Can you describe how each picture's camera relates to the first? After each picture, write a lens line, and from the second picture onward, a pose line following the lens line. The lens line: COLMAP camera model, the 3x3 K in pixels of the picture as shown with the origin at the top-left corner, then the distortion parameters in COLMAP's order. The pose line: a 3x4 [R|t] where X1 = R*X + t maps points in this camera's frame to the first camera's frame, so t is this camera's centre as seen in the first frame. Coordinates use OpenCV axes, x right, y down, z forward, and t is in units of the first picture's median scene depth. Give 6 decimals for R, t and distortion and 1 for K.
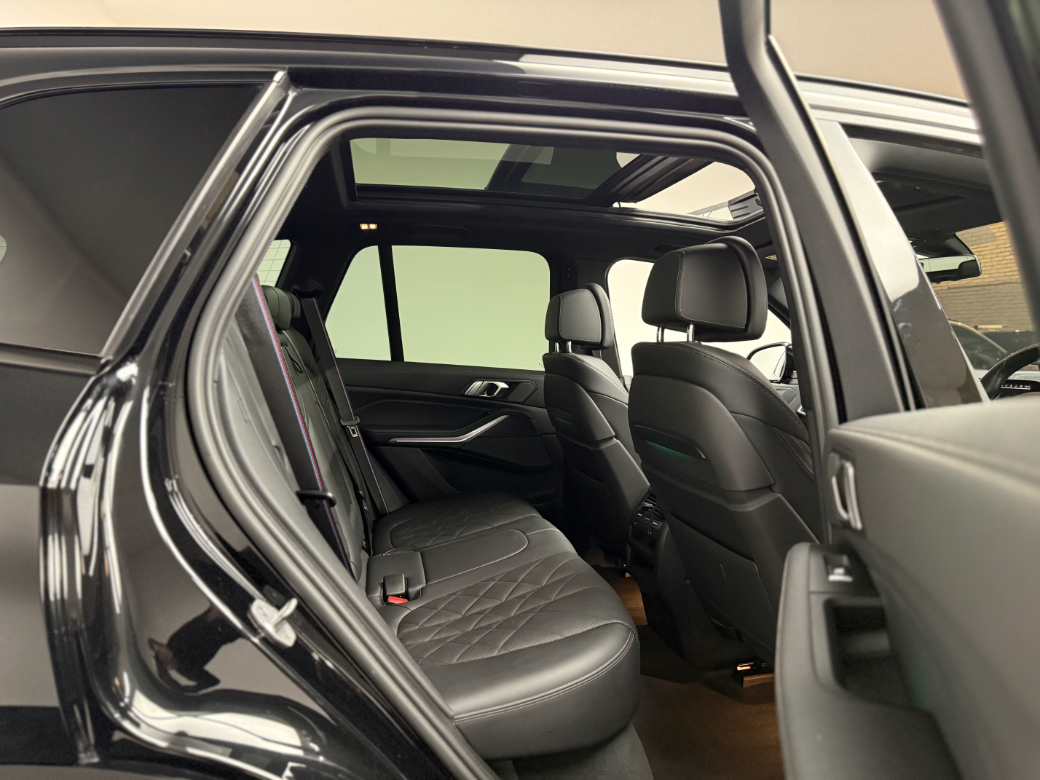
lens RADIAL K [[745.1, 0, 523.4], [0, 745.1, 390.3], [0, 0, 1]] dist [0.064639, -0.021201]
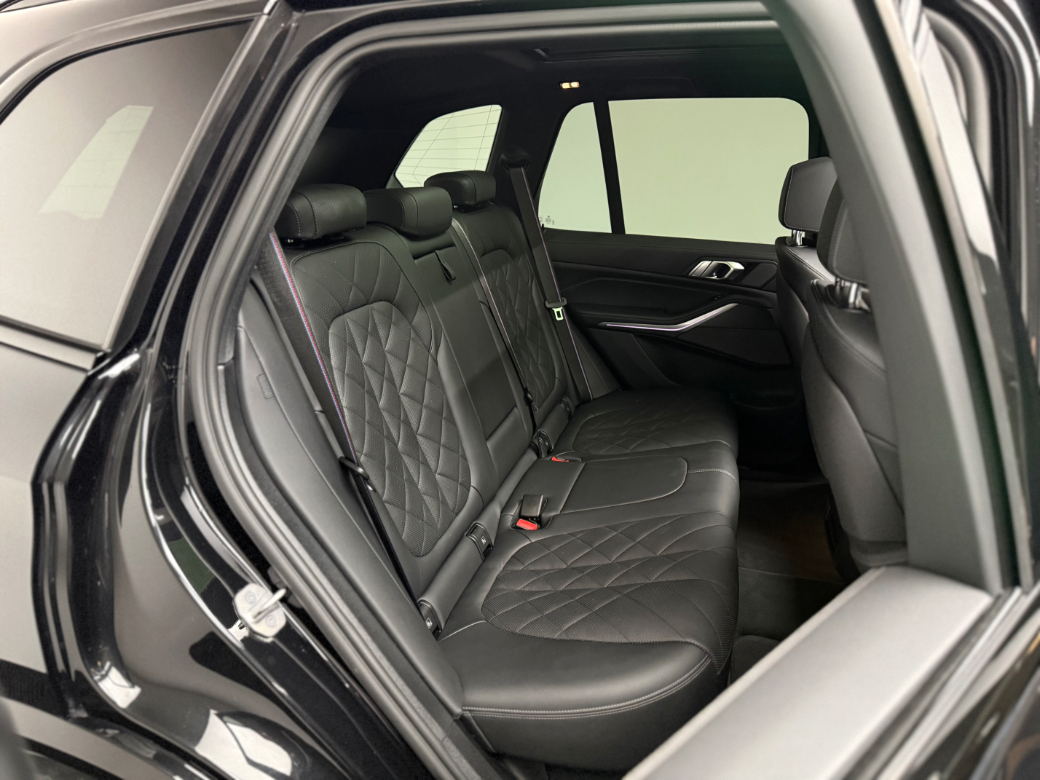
lens RADIAL K [[745.1, 0, 517.6], [0, 745.1, 385.8], [0, 0, 1]] dist [0.064639, -0.021201]
pose [[0.883778, 0.129607, -0.449598, 0.165450], [-0.007079, 0.964466, 0.264114, -0.106883], [0.467853, -0.230235, 0.853291, 0.141620]]
